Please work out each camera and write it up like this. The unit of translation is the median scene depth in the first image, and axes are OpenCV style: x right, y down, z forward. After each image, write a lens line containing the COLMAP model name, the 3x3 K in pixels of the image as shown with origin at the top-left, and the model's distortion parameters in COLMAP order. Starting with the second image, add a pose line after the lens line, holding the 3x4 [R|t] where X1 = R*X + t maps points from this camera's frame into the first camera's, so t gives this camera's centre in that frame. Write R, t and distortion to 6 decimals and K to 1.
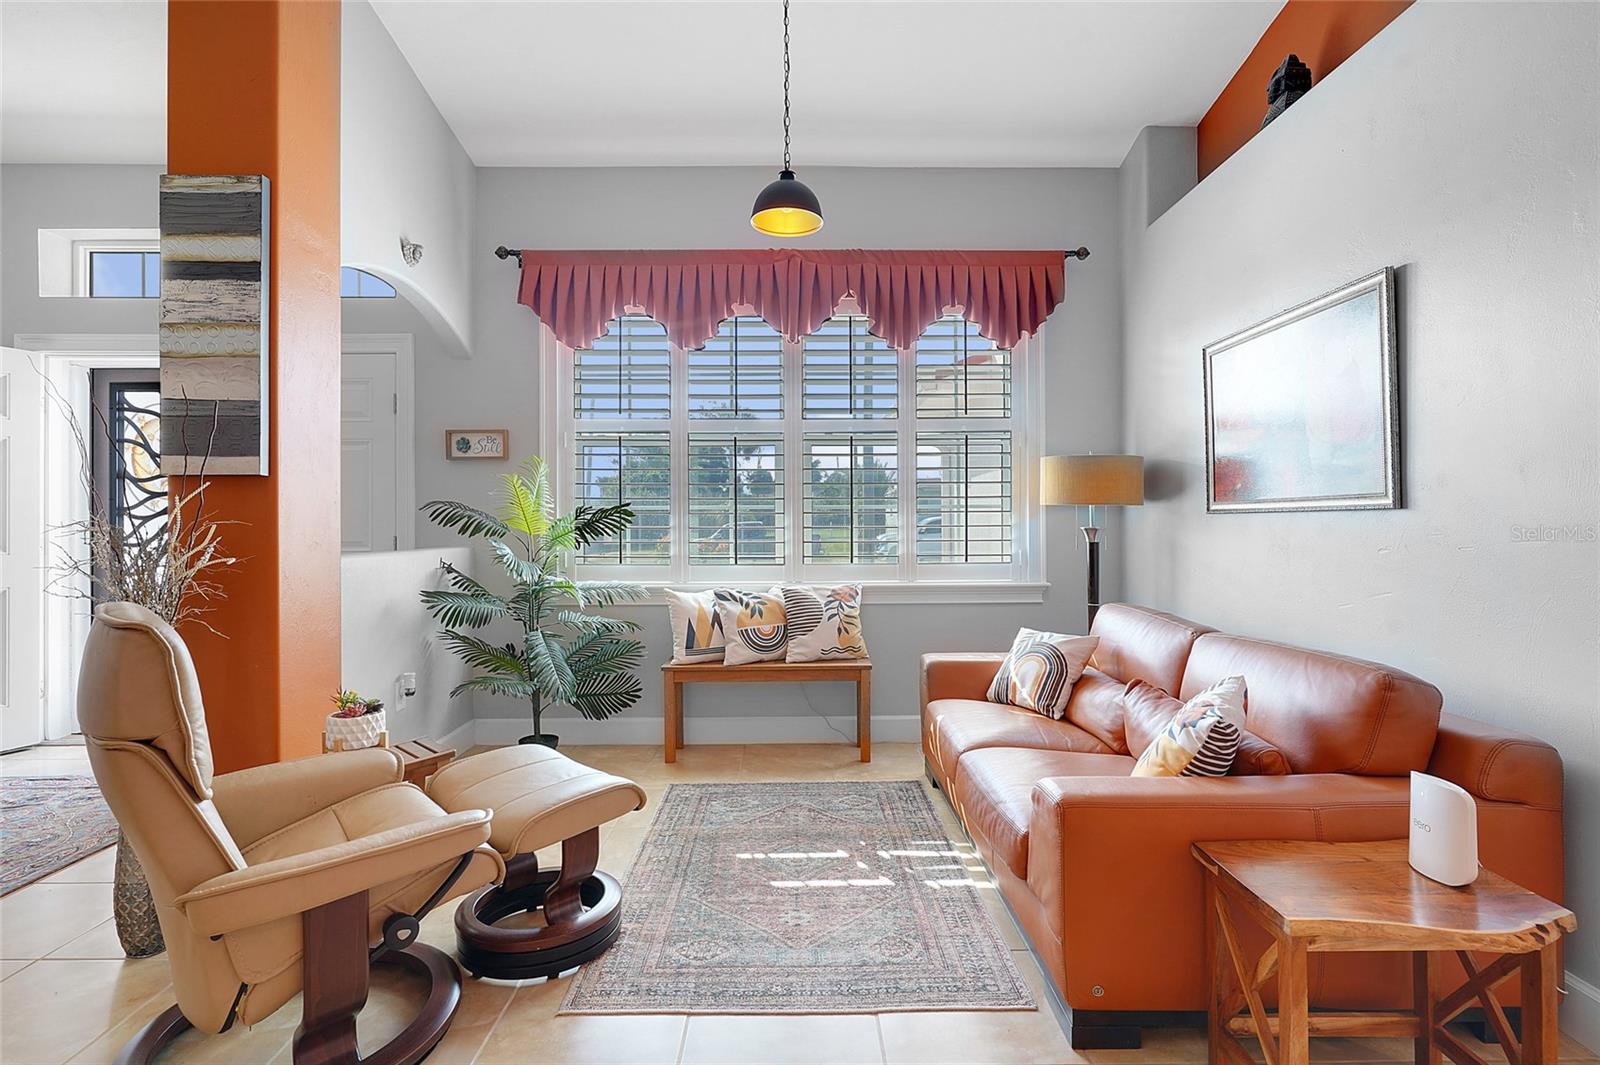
lens RADIAL K [[772.7, 0, 791.2], [0, 772.7, 514.7], [0, 0, 1]] dist [-0.002718, -0.000249]
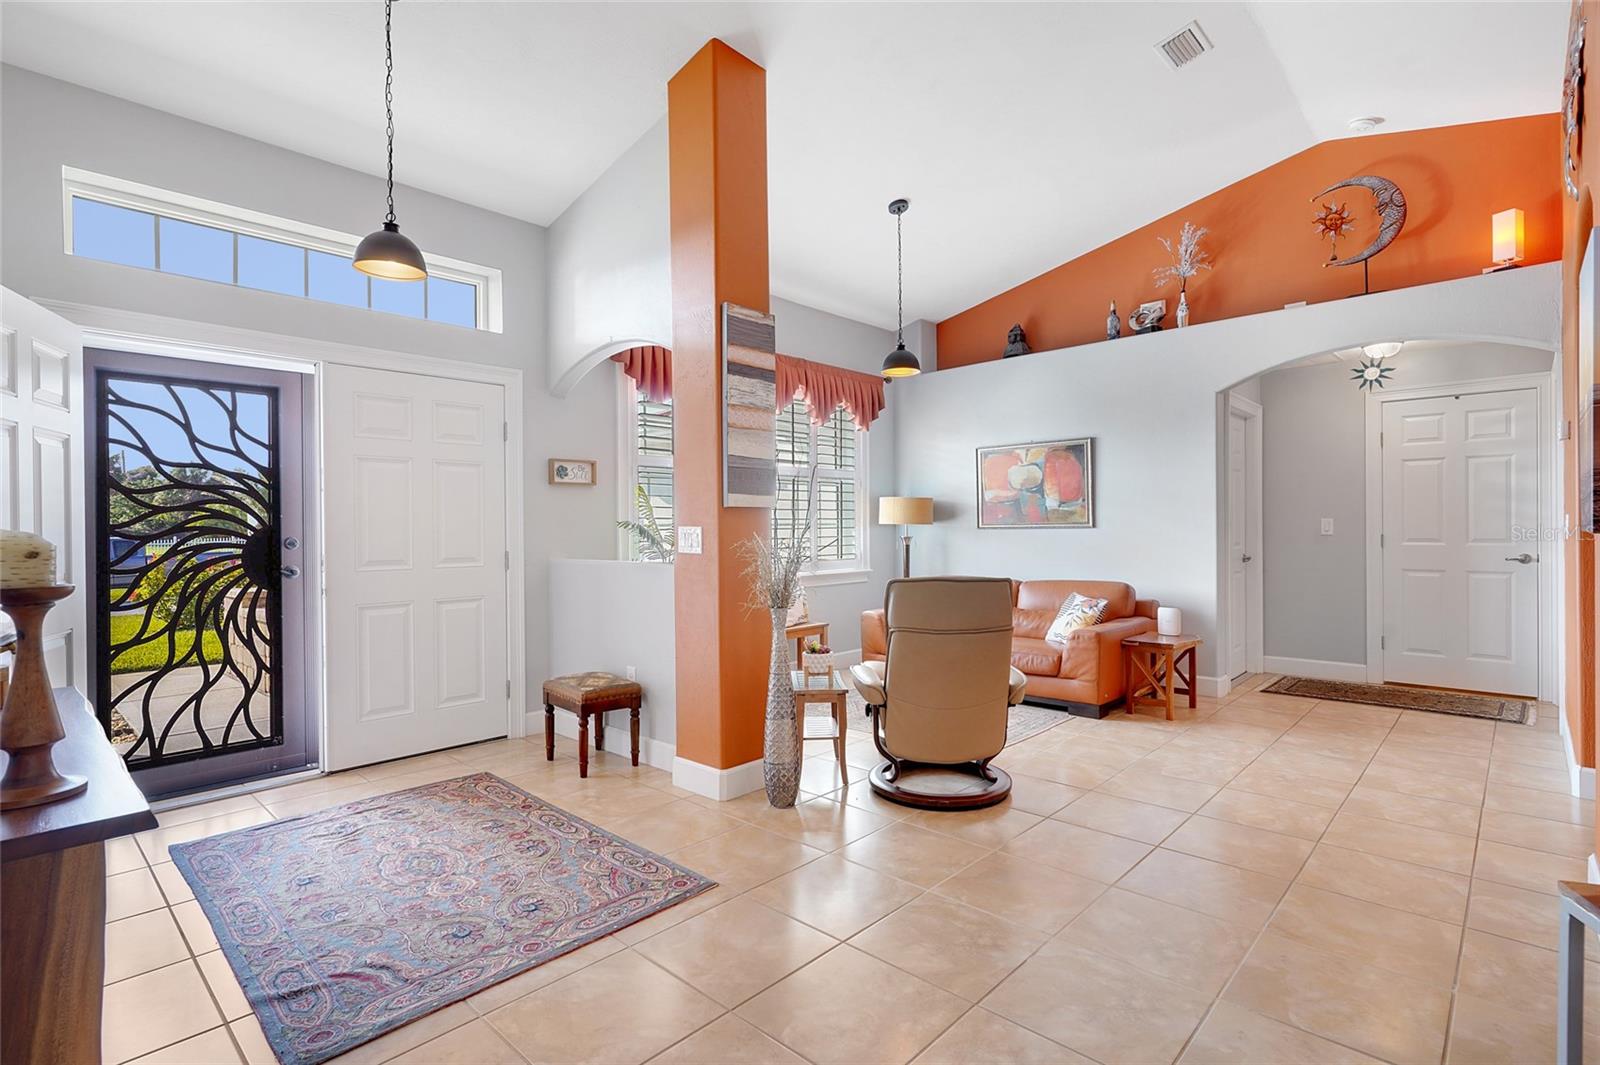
lens RADIAL K [[783.0, 0, 796.9], [0, 783.0, 528.3], [0, 0, 1]] dist [-0.010703, 0.011263]
pose [[0.689876, -0.003207, 0.723921, -1.035597], [0.000924, 0.999993, 0.003549, -0.008743], [-0.723927, -0.001779, 0.689874, -0.073114]]
